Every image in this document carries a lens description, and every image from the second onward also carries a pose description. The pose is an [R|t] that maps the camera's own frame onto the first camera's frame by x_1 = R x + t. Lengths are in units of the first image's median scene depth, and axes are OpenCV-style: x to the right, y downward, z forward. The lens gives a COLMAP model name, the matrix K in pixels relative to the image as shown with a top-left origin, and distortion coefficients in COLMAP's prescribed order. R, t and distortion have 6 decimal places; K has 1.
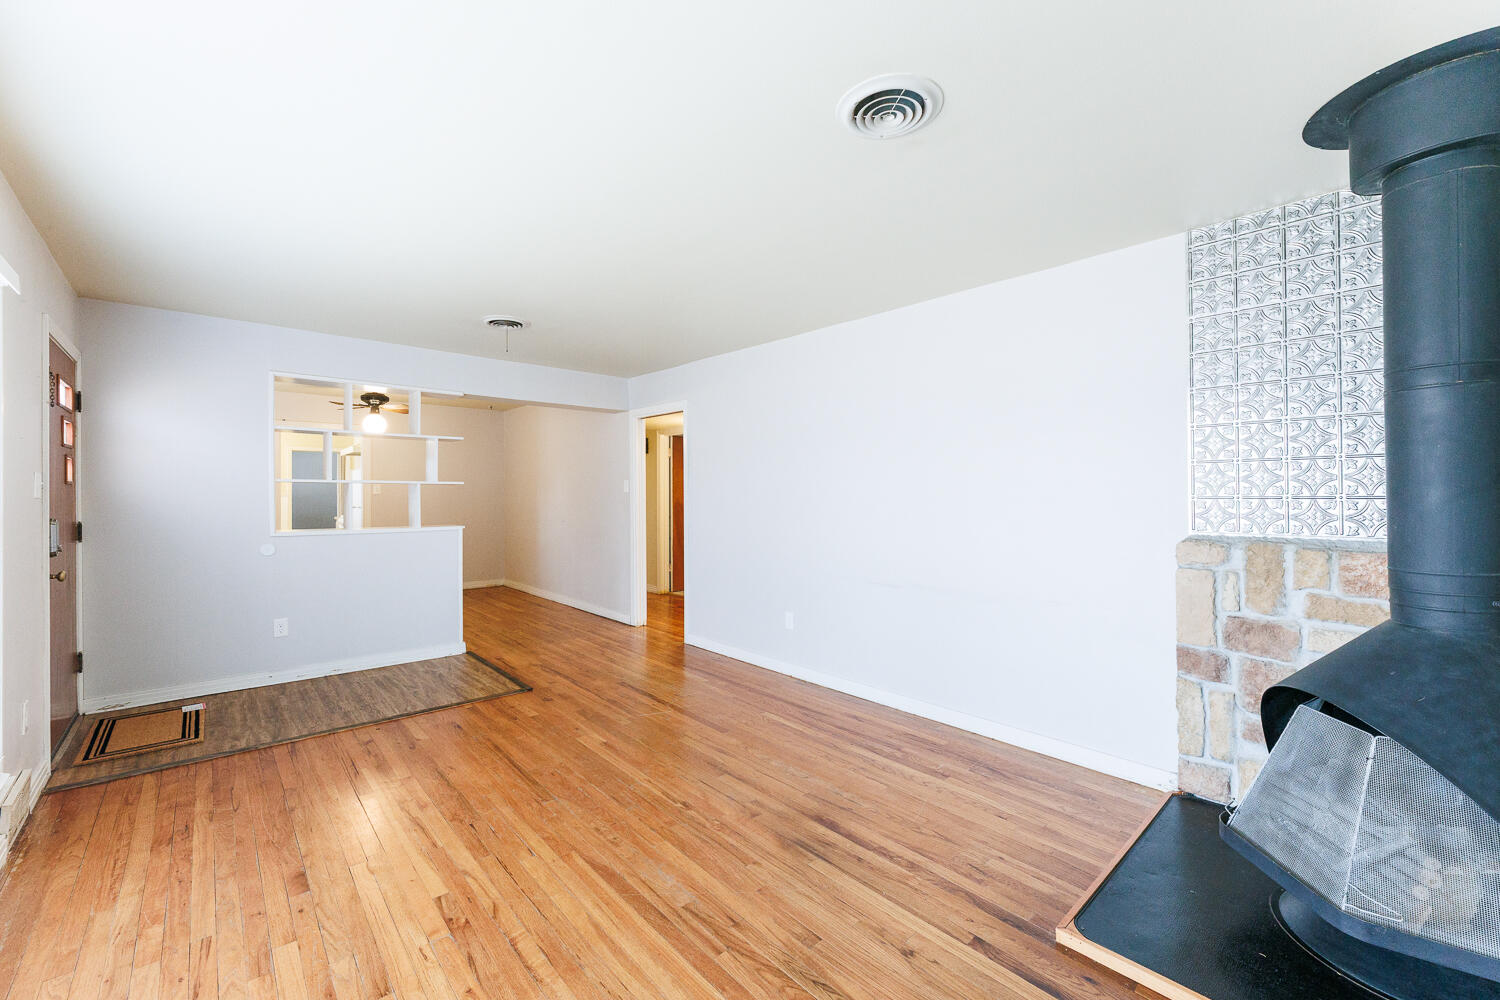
lens RADIAL K [[607.9, 0, 757.2], [0, 607.9, 492.9], [0, 0, 1]] dist [-0.000009, -0.000519]
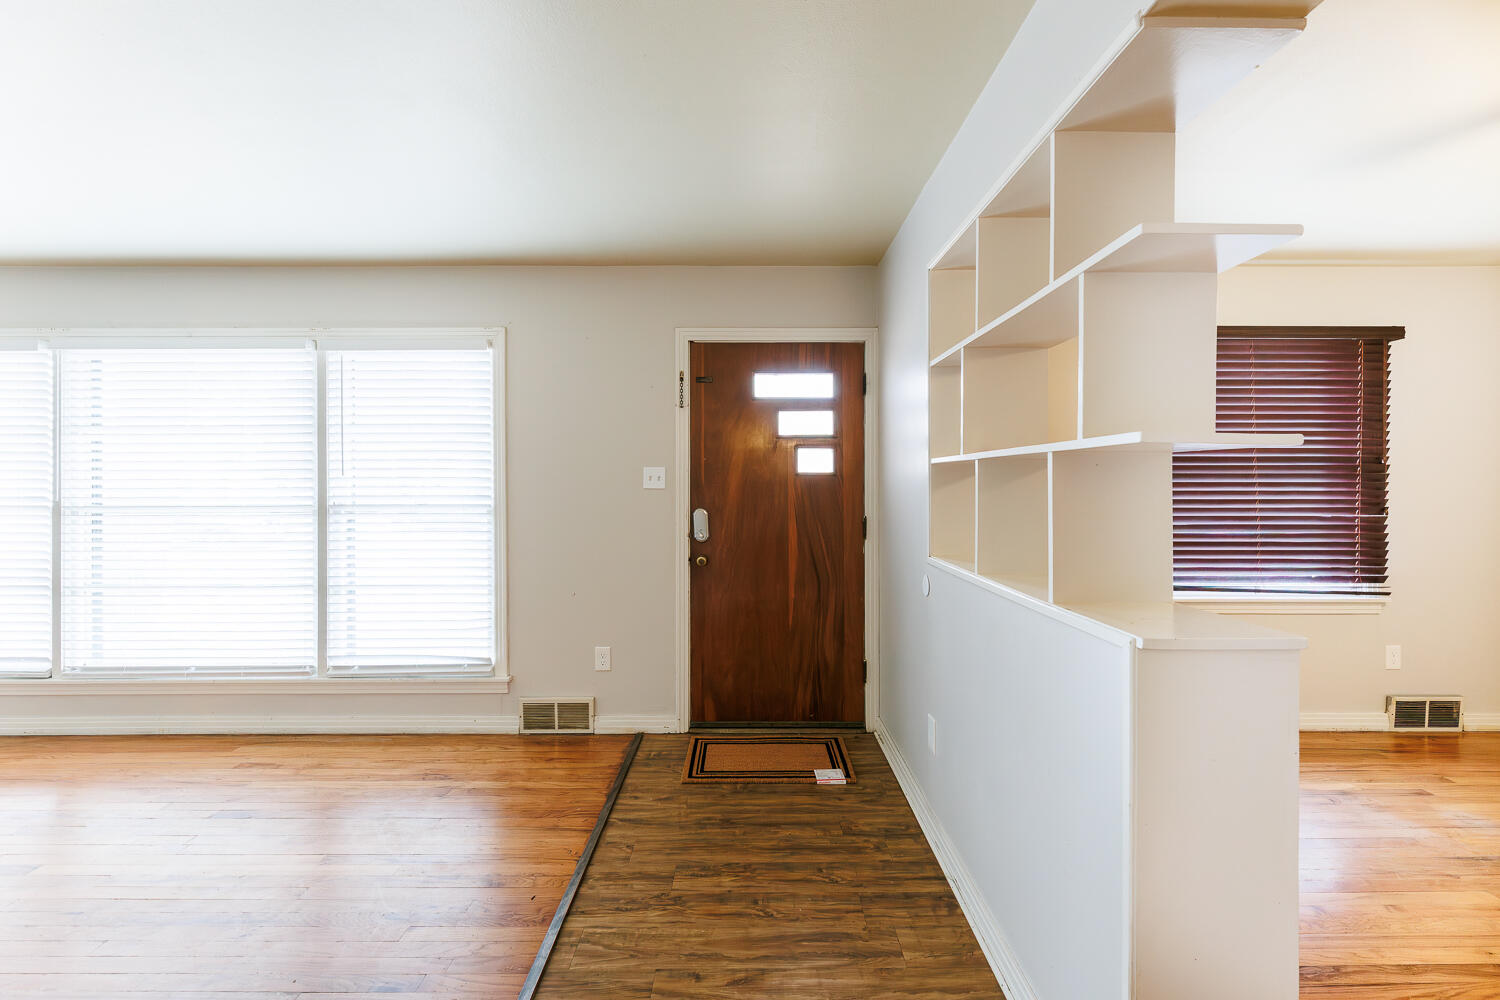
lens RADIAL K [[607.9, 0, 744.7], [0, 607.9, 485.0], [0, 0, 1]] dist [-0.000009, -0.000519]
pose [[-0.675334, 0.005774, -0.737489, -0.469021], [0.001804, 0.999979, 0.006177, -0.004141], [0.737510, 0.002841, -0.675330, 2.115772]]
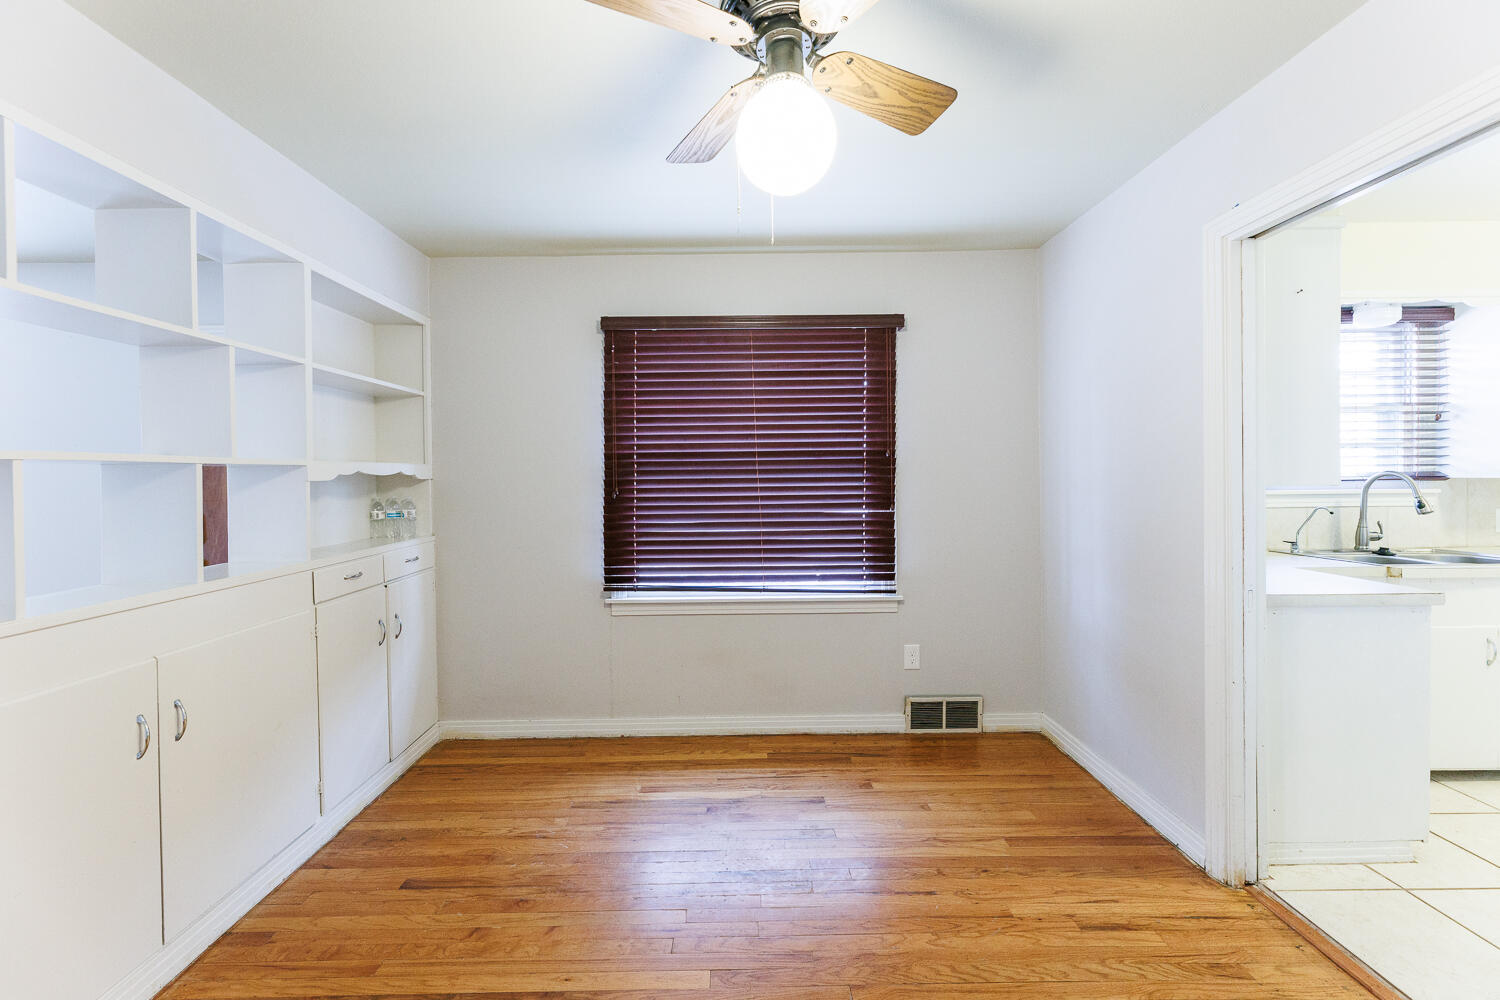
lens RADIAL K [[607.9, 0, 735.6], [0, 607.9, 486.3], [0, 0, 1]] dist [-0.000009, -0.000519]
pose [[-0.670902, 0.019711, -0.741284, -1.188366], [0.013298, 0.999806, 0.014550, -0.001679], [0.741427, -0.000096, -0.671034, 2.836459]]
